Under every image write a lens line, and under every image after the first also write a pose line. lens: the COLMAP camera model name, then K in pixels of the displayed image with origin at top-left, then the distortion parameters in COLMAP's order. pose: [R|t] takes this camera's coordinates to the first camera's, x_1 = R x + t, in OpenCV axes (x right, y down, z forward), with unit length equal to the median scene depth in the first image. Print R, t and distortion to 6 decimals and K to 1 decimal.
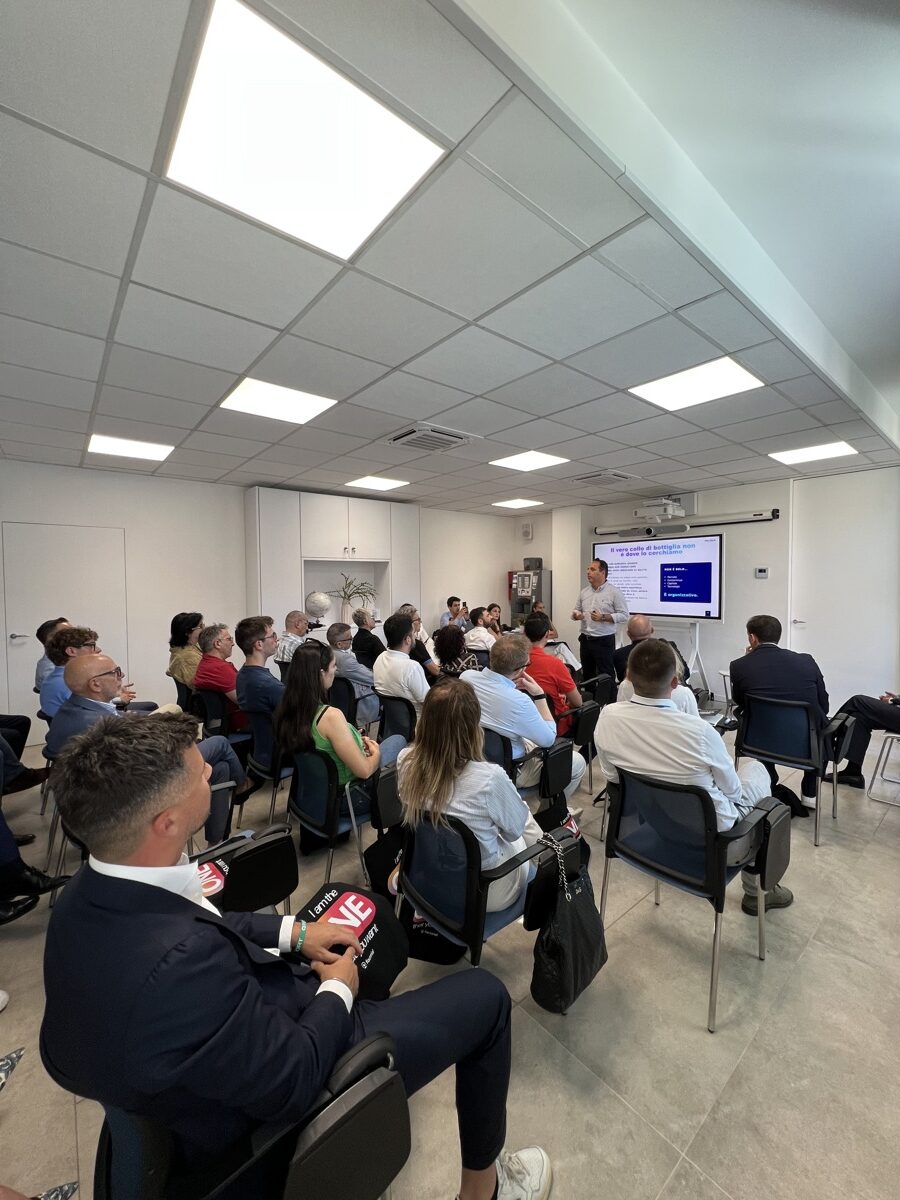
lens RADIAL K [[479.8, 0, 449.0], [0, 479.8, 589.9], [0, 0, 1]] dist [-0.002731, 0.001516]
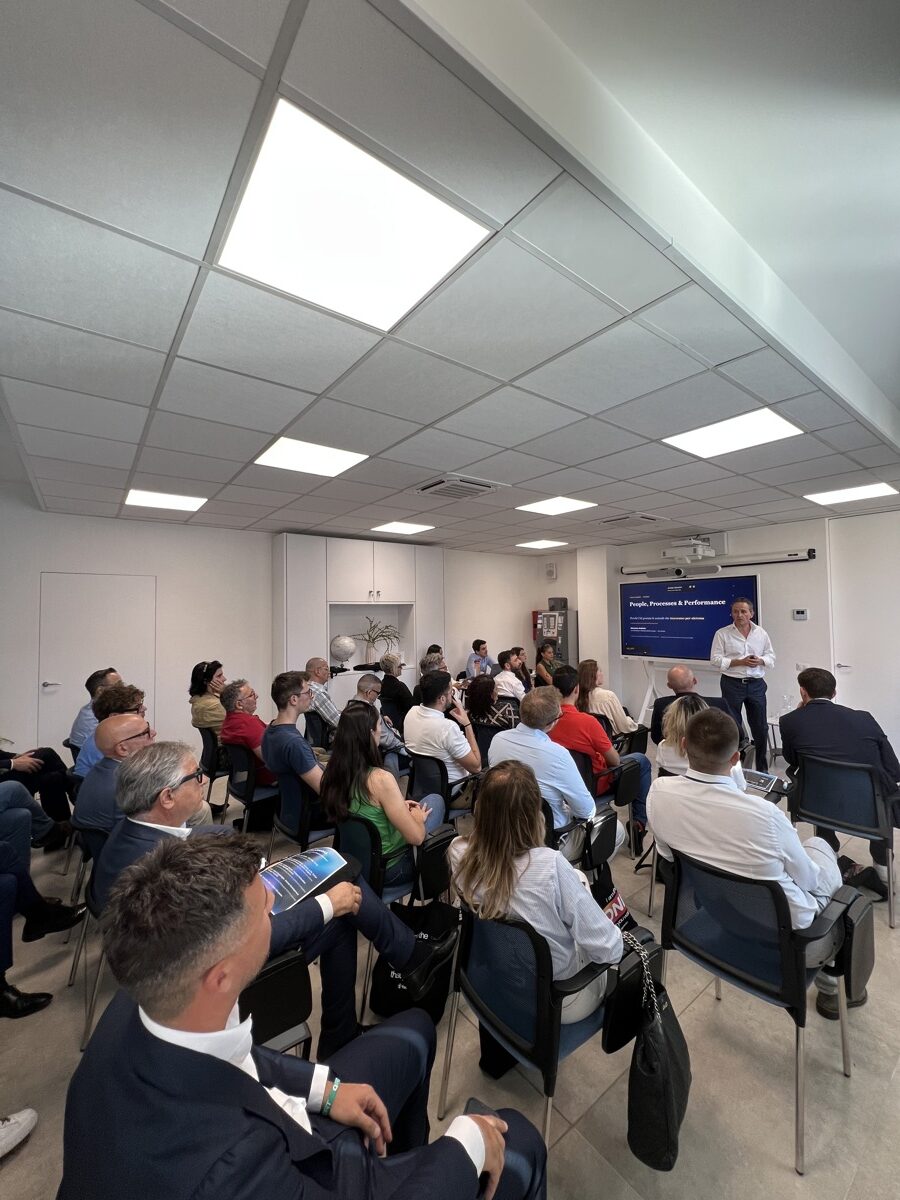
lens RADIAL K [[479.8, 0, 447.4], [0, 479.8, 590.1], [0, 0, 1]] dist [-0.002731, 0.001516]
pose [[0.999173, -0.007410, -0.039992, -0.035755], [0.004731, 0.997764, -0.066672, -0.053269], [0.040397, 0.066428, 0.996973, 0.021858]]
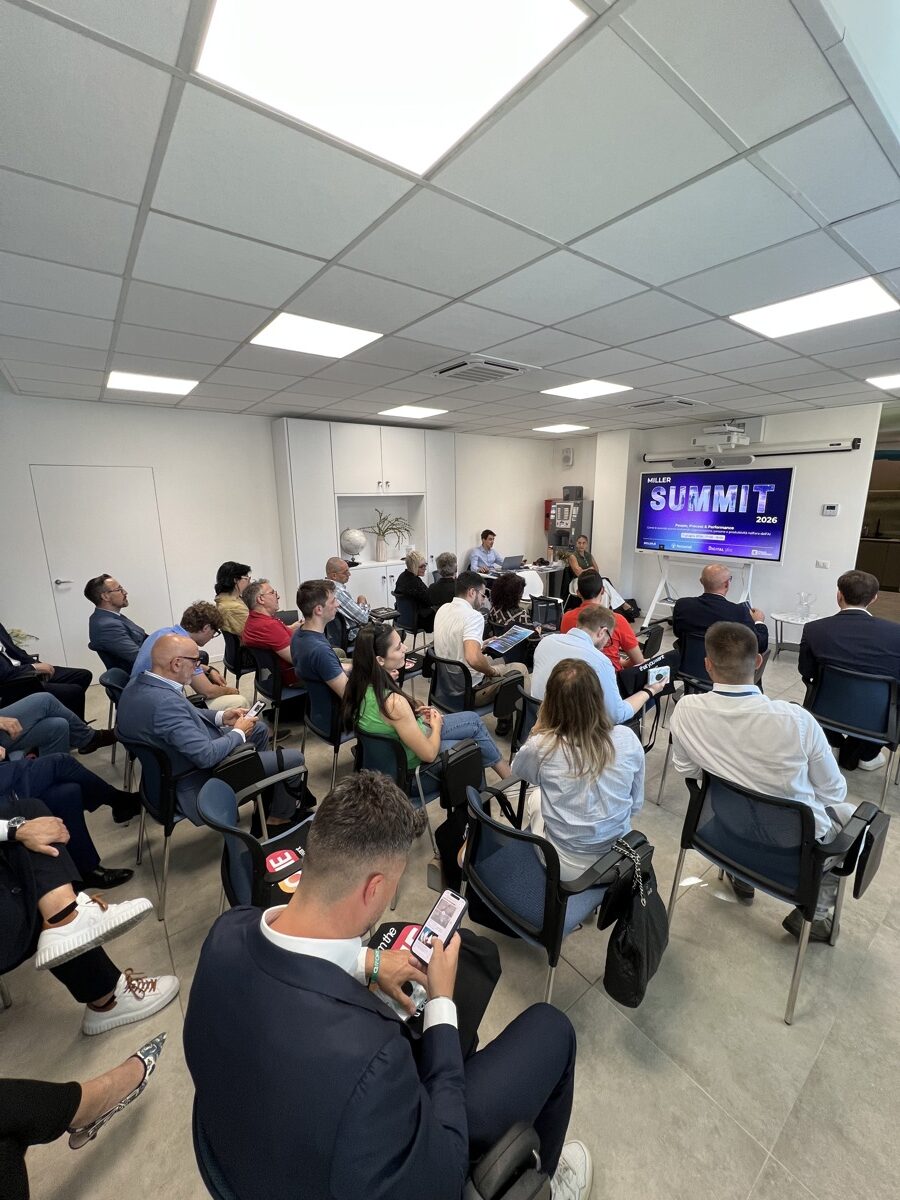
lens RADIAL K [[479.8, 0, 446.5], [0, 479.8, 588.6], [0, 0, 1]] dist [-0.002731, 0.001516]
pose [[0.999066, 0.006630, -0.042697, -0.096447], [0.001214, 0.983463, 0.181105, -0.122009], [0.043192, -0.180987, 0.982537, 0.084828]]
